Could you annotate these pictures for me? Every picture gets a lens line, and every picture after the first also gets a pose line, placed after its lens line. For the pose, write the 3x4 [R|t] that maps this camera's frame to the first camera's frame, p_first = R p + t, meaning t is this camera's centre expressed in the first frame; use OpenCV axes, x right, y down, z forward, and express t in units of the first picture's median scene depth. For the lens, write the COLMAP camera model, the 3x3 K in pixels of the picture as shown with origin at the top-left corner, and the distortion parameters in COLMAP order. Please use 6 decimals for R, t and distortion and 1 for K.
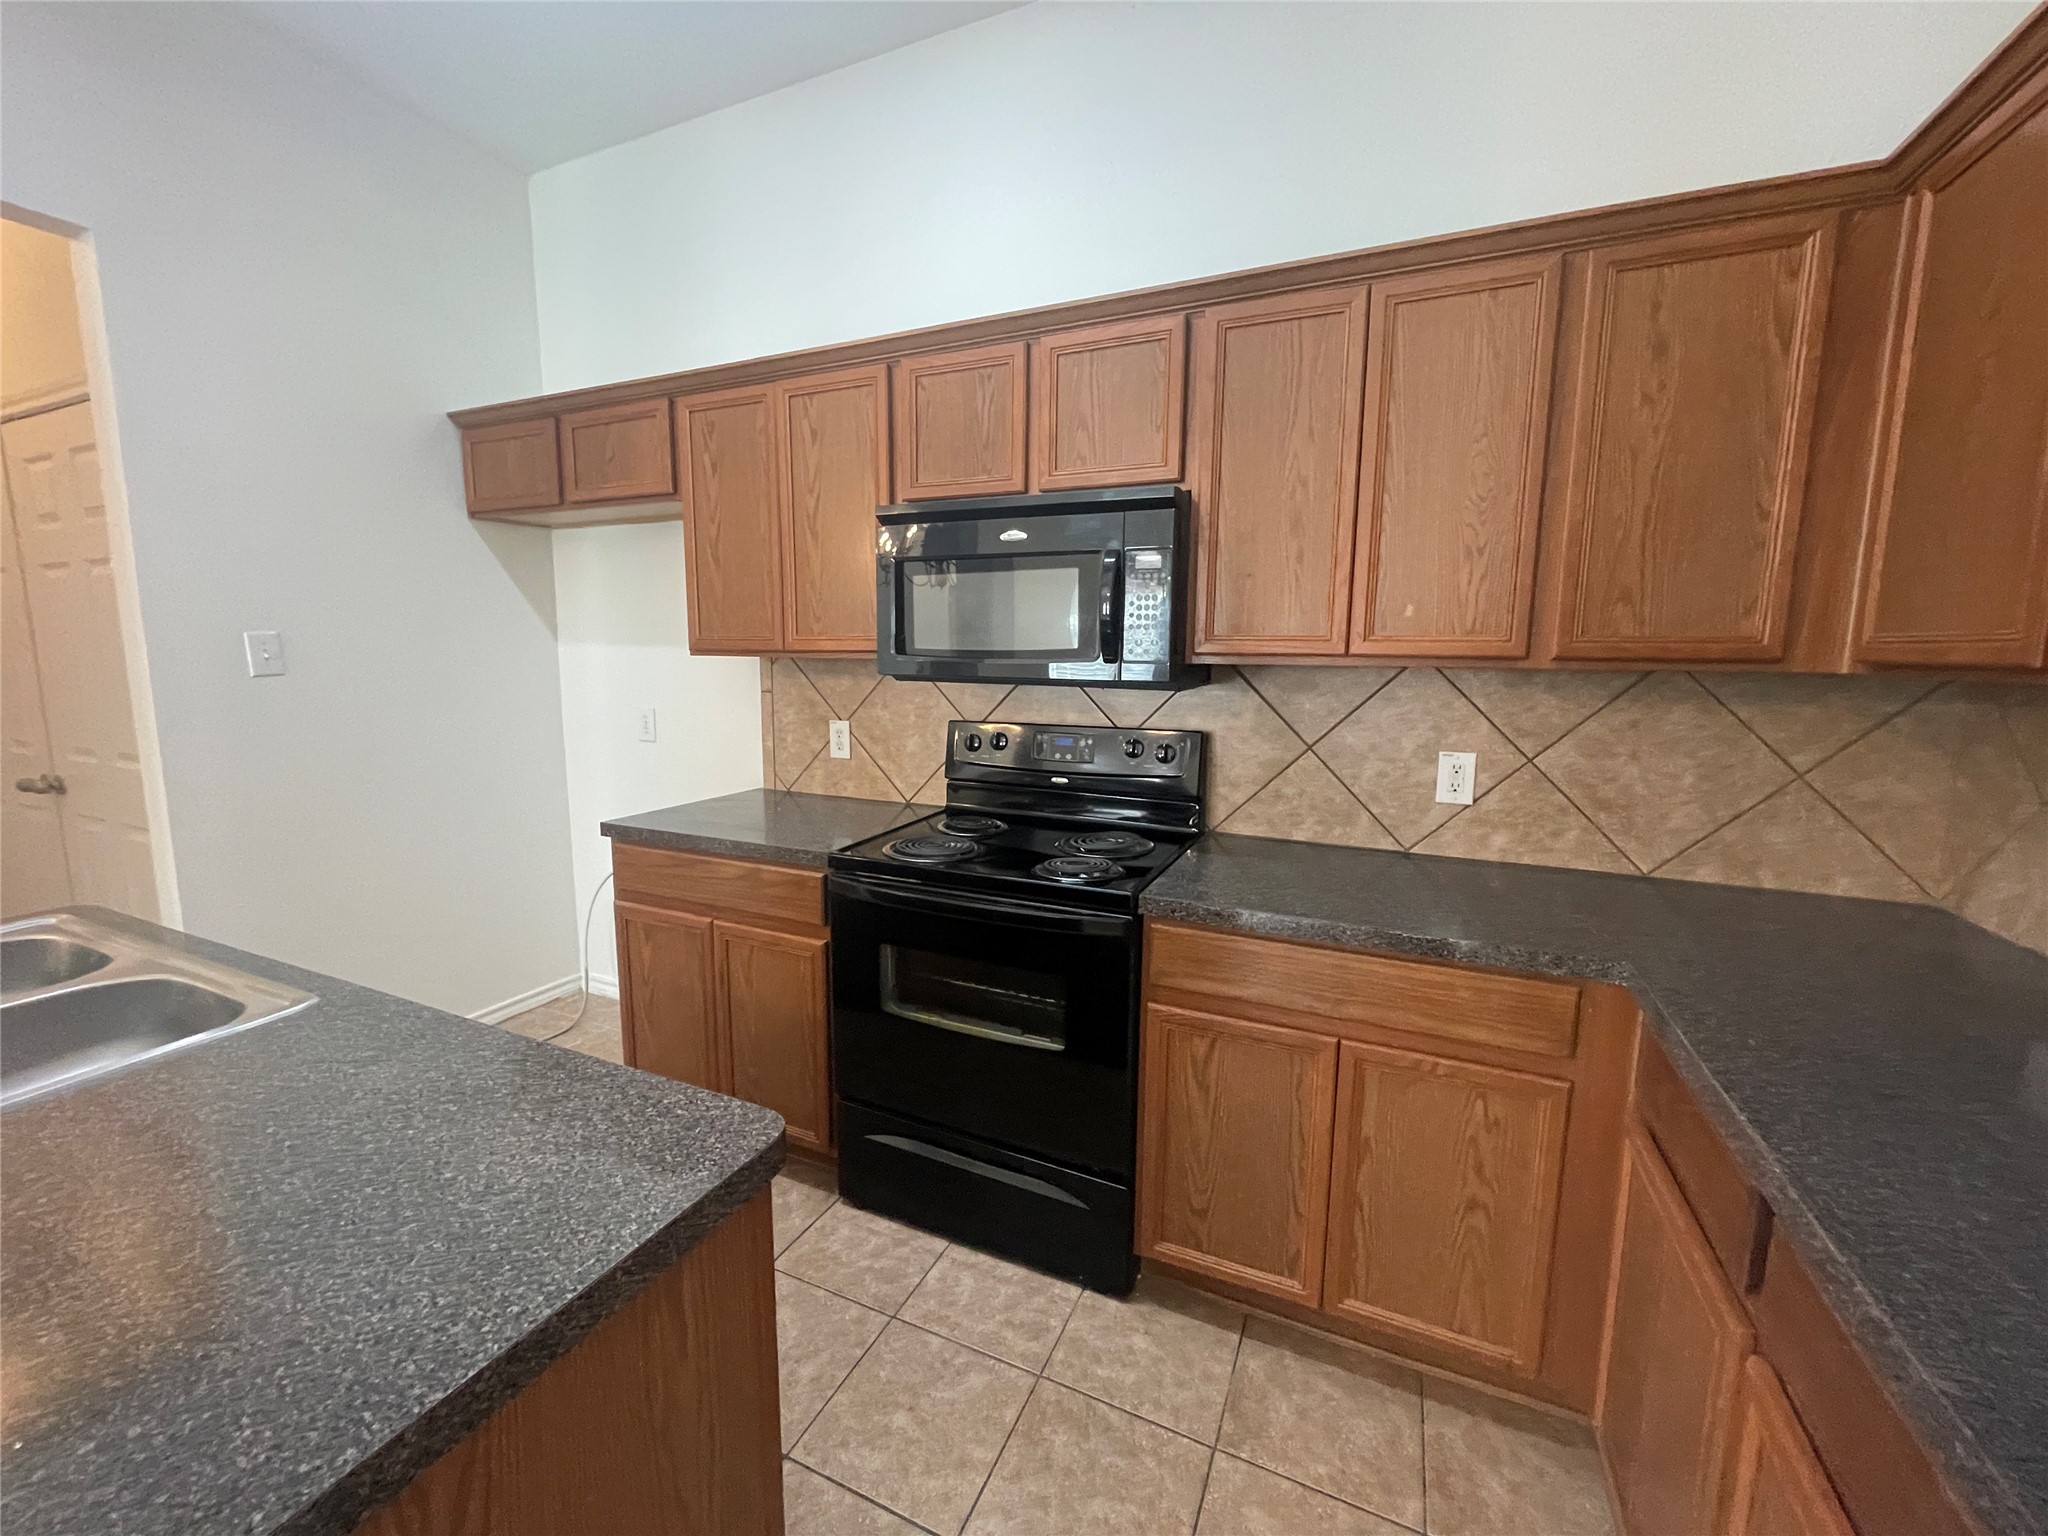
lens RADIAL K [[823.2, 0, 1020.6], [0, 823.2, 762.3], [0, 0, 1]] dist [-0.002632, -0.001211]
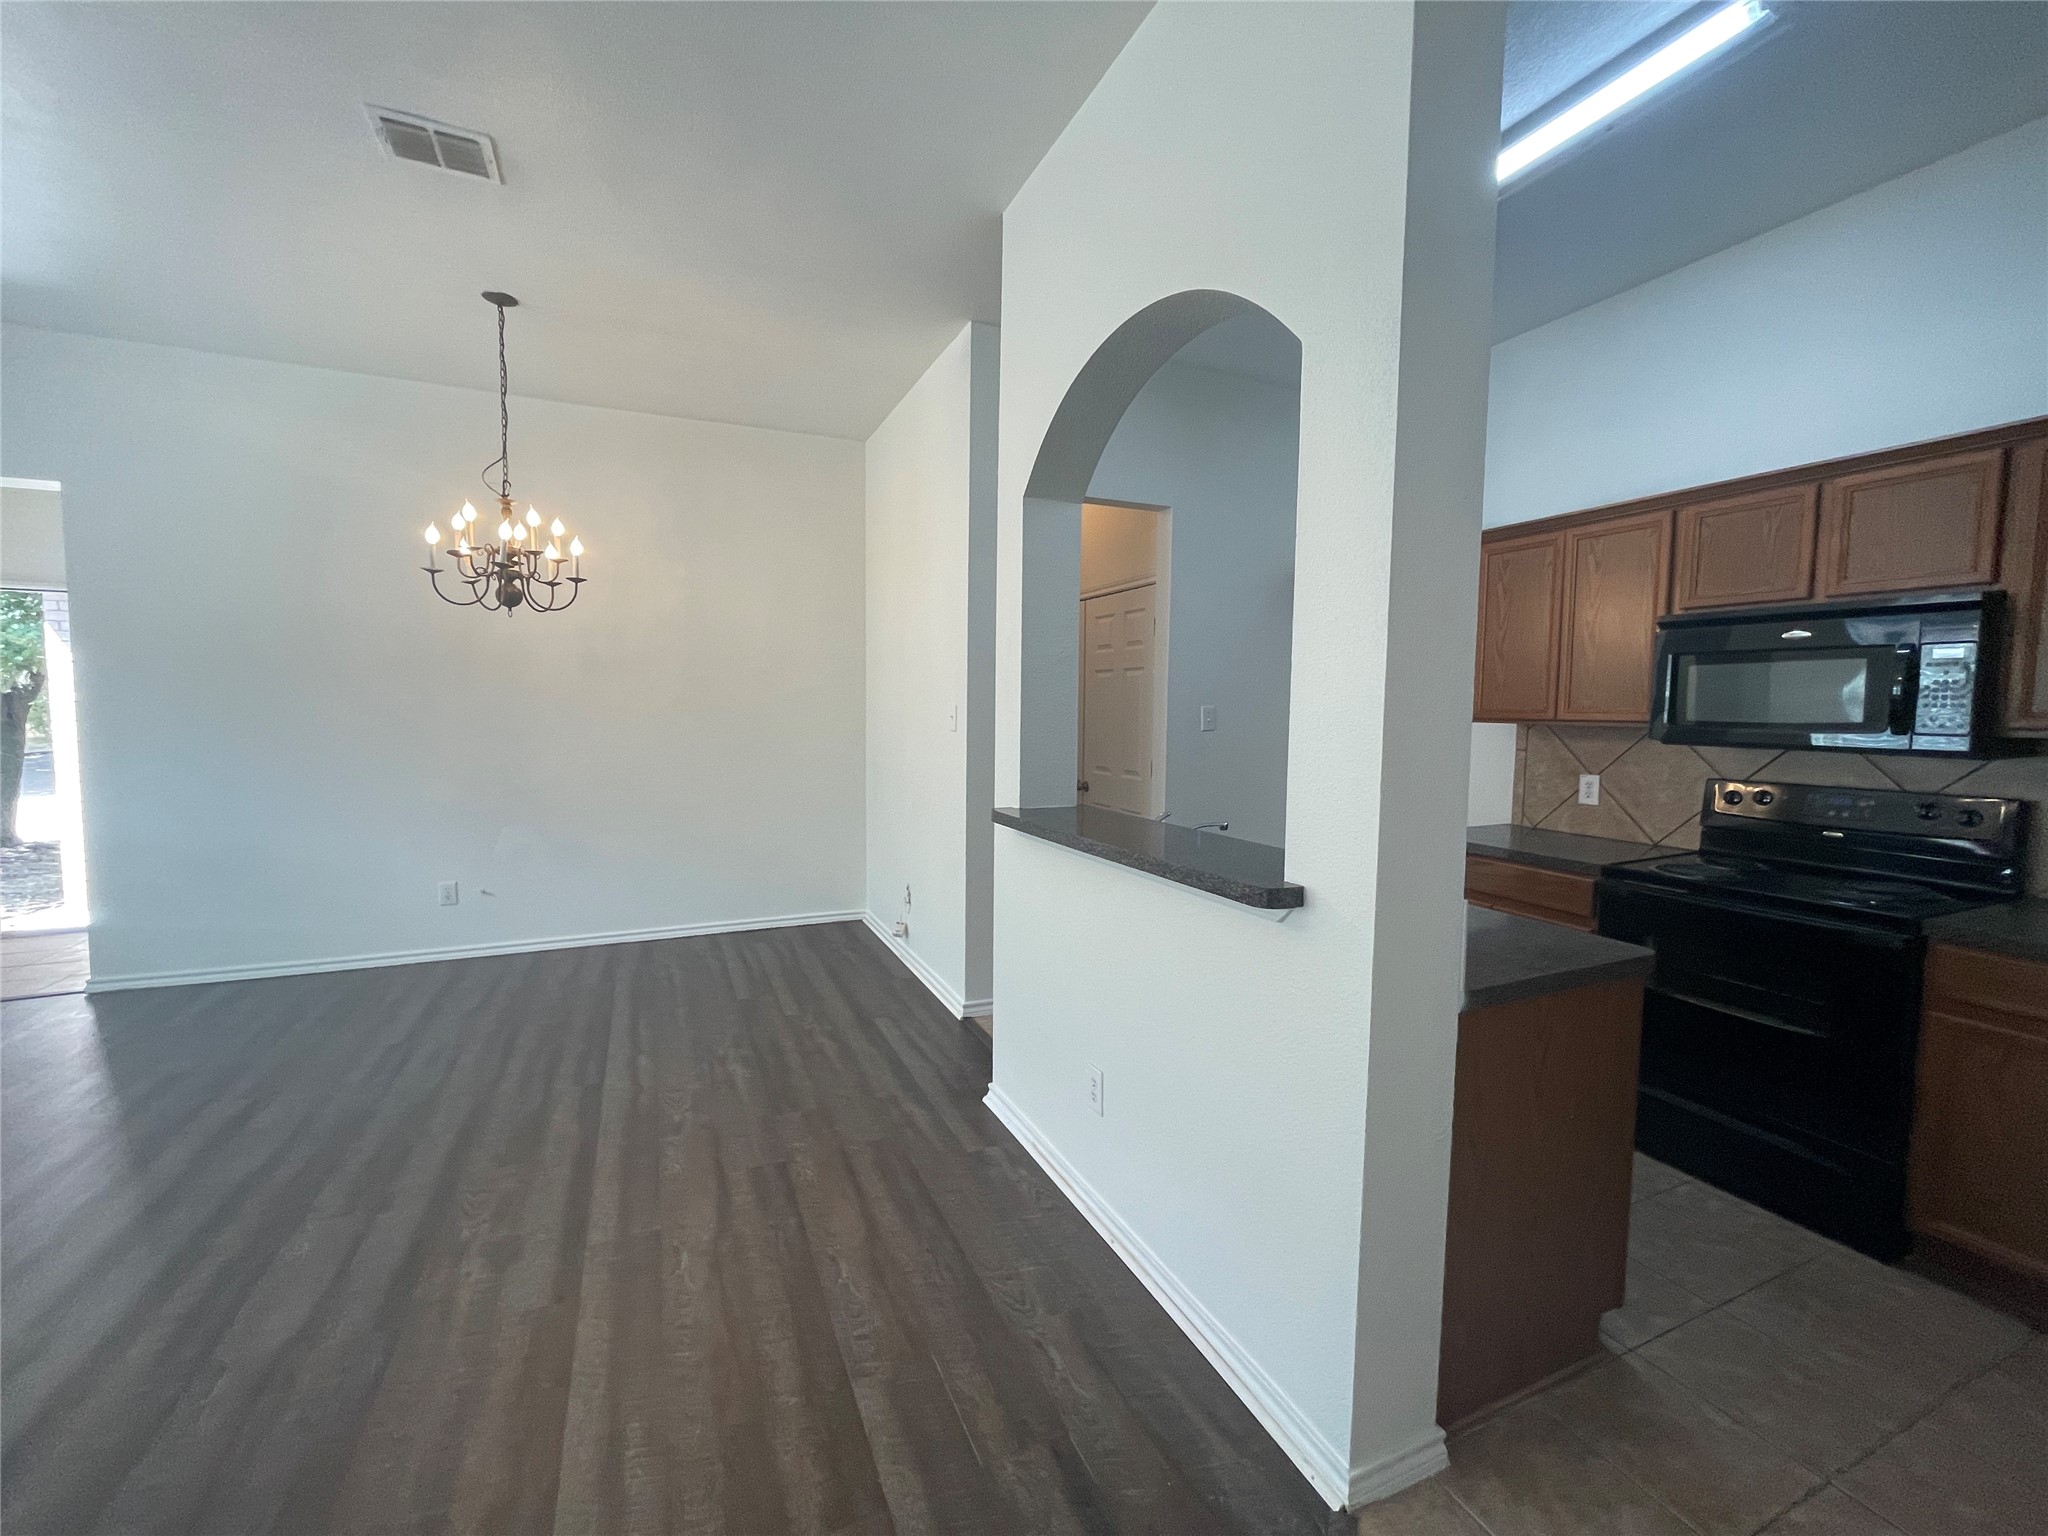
lens RADIAL K [[823.2, 0, 1014.6], [0, 823.2, 760.9], [0, 0, 1]] dist [-0.002632, -0.001211]
pose [[0.748475, 0.044588, -0.661662, -0.057782], [-0.095048, 0.994649, -0.040491, 0.078841], [0.656316, 0.093196, 0.748708, -0.654778]]
